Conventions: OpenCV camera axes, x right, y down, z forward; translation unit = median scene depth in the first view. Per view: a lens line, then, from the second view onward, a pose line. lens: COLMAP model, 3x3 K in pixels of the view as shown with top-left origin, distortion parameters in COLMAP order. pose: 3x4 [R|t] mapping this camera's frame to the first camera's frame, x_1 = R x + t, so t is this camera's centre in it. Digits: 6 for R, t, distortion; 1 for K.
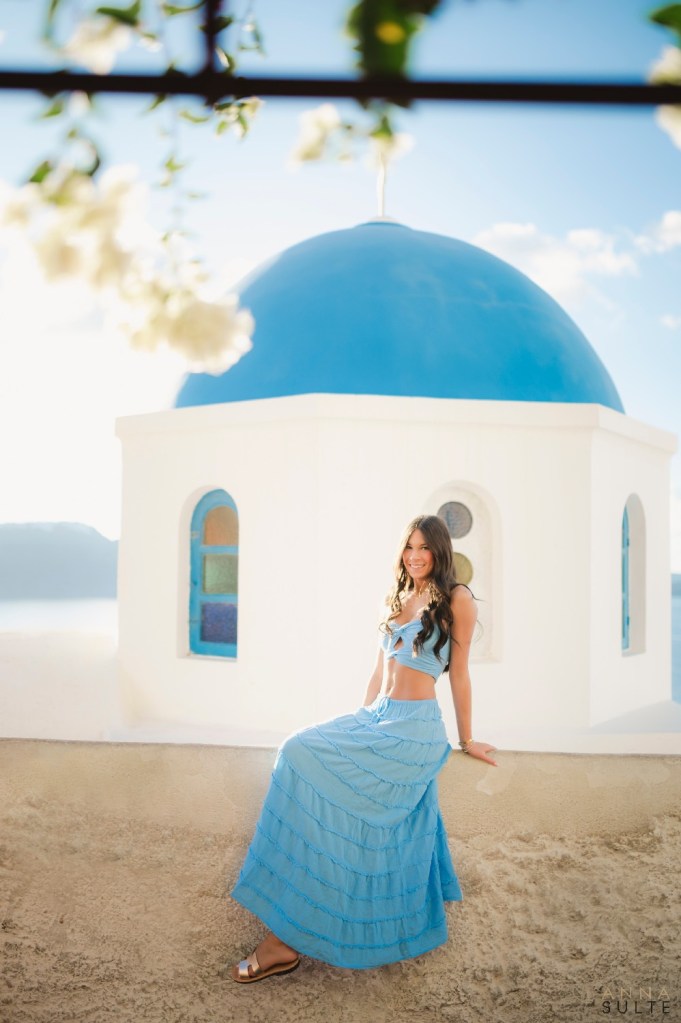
lens RADIAL K [[1127.0, 0, 340.3], [0, 1127.0, 574.8], [0, 0, 1]] dist [-0.085512, 0.256768]
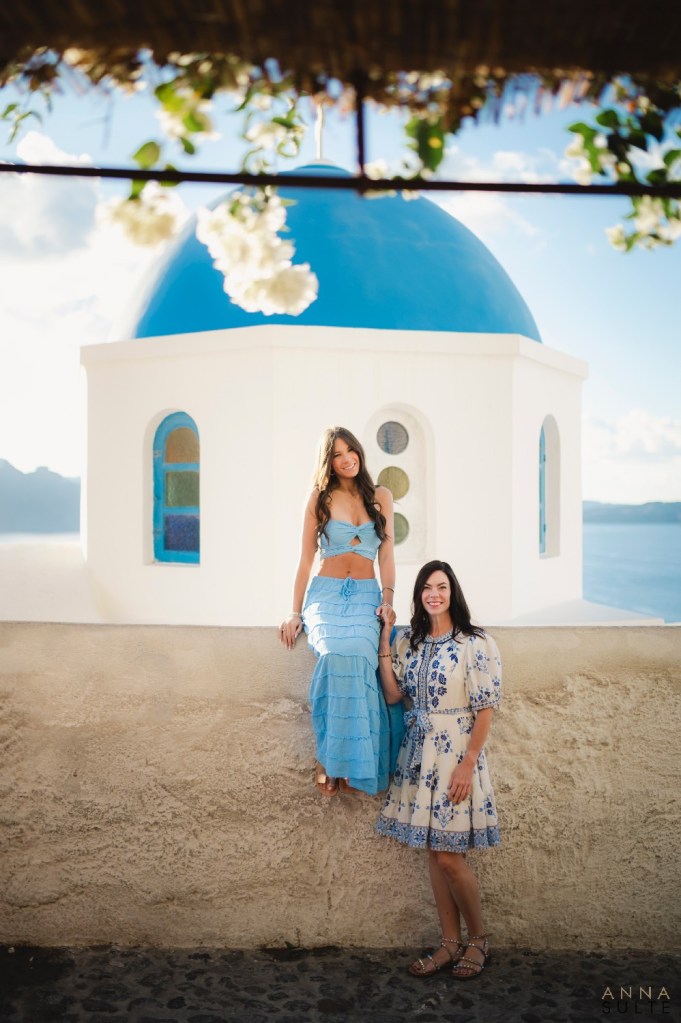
lens RADIAL K [[1127.0, 0, 340.3], [0, 1127.0, 574.8], [0, 0, 1]] dist [-0.085512, 0.256768]
pose [[0.997250, -0.014274, 0.072718, -0.052595], [0.009868, 0.998114, 0.060584, 0.029162], [-0.073446, -0.059700, 0.995511, -0.190176]]
